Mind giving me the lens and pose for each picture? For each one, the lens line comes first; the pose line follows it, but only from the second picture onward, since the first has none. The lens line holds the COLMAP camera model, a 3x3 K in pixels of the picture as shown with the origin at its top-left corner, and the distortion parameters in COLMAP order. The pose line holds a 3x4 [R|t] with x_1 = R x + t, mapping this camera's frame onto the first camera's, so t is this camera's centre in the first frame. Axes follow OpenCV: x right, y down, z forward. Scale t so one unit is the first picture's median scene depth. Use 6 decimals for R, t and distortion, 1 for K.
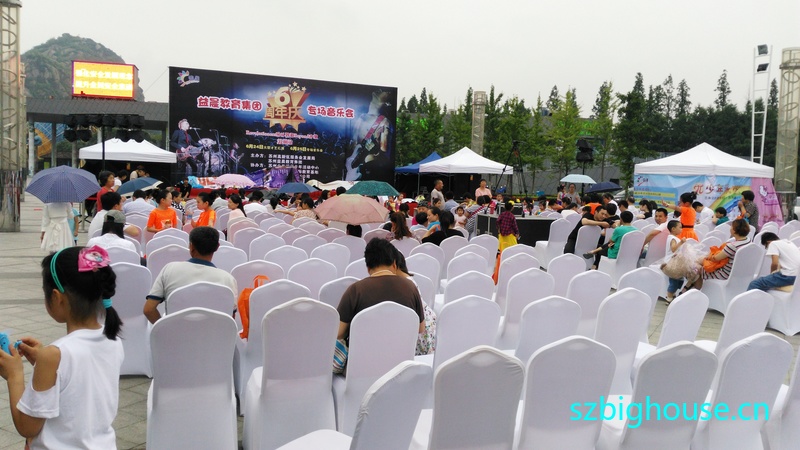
lens RADIAL K [[628.8, 0, 400.0], [0, 628.8, 225.0], [0, 0, 1]] dist [0.125604, -0.219329]
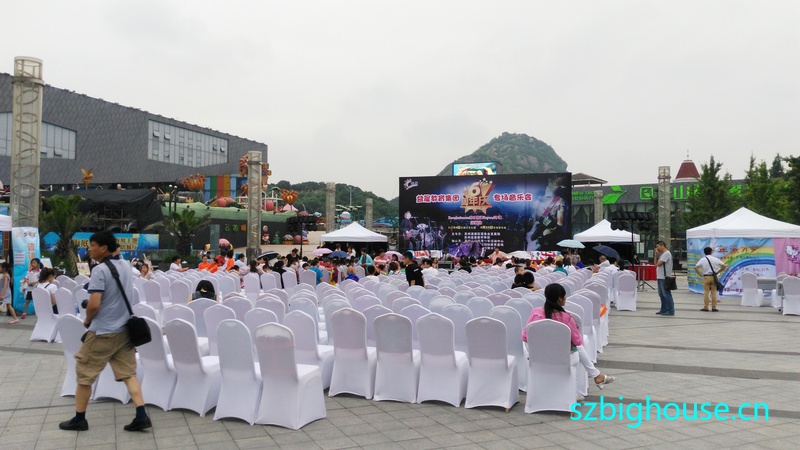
lens RADIAL K [[657.4, 0, 400.0], [0, 657.4, 225.0], [0, 0, 1]] dist [0.129410, -0.287827]
pose [[0.780496, -0.047512, -0.623353, 0.554812], [-0.028479, 0.993370, -0.111374, 0.032039], [0.624512, 0.104679, 0.773969, -0.171555]]
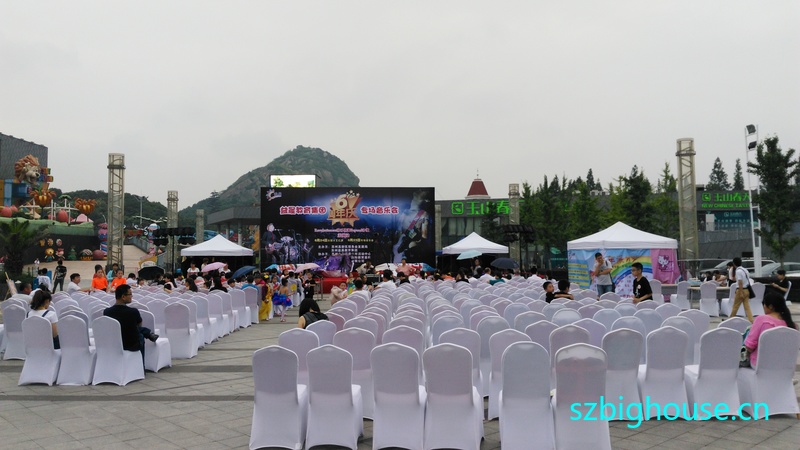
lens RADIAL K [[657.4, 0, 400.0], [0, 657.4, 225.0], [0, 0, 1]] dist [0.129410, -0.287827]
pose [[0.938651, -0.054707, -0.340501, 0.394510], [0.008997, 0.990886, -0.134401, 0.032062], [0.344751, 0.123093, 0.930589, -0.235380]]
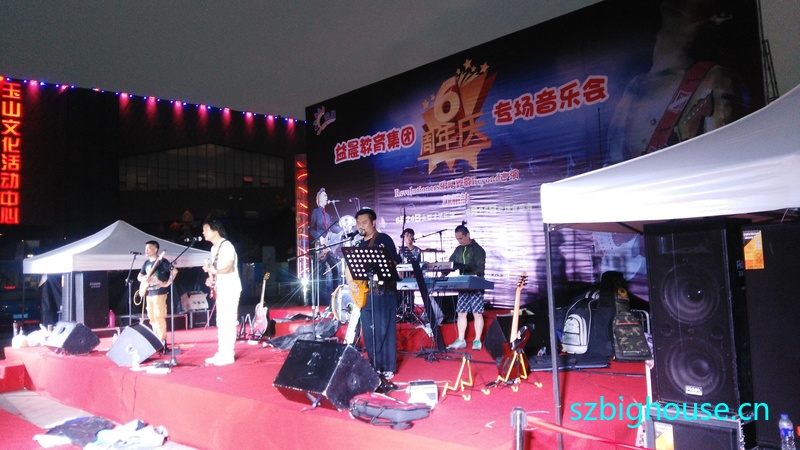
lens RADIAL K [[628.8, 0, 400.0], [0, 628.8, 225.0], [0, 0, 1]] dist [0.125604, -0.219329]
pose [[0.364982, -0.112631, -0.924177, 0.206802], [-0.026537, 0.990994, -0.131254, -0.055246], [0.930636, 0.072430, 0.358706, 0.807185]]
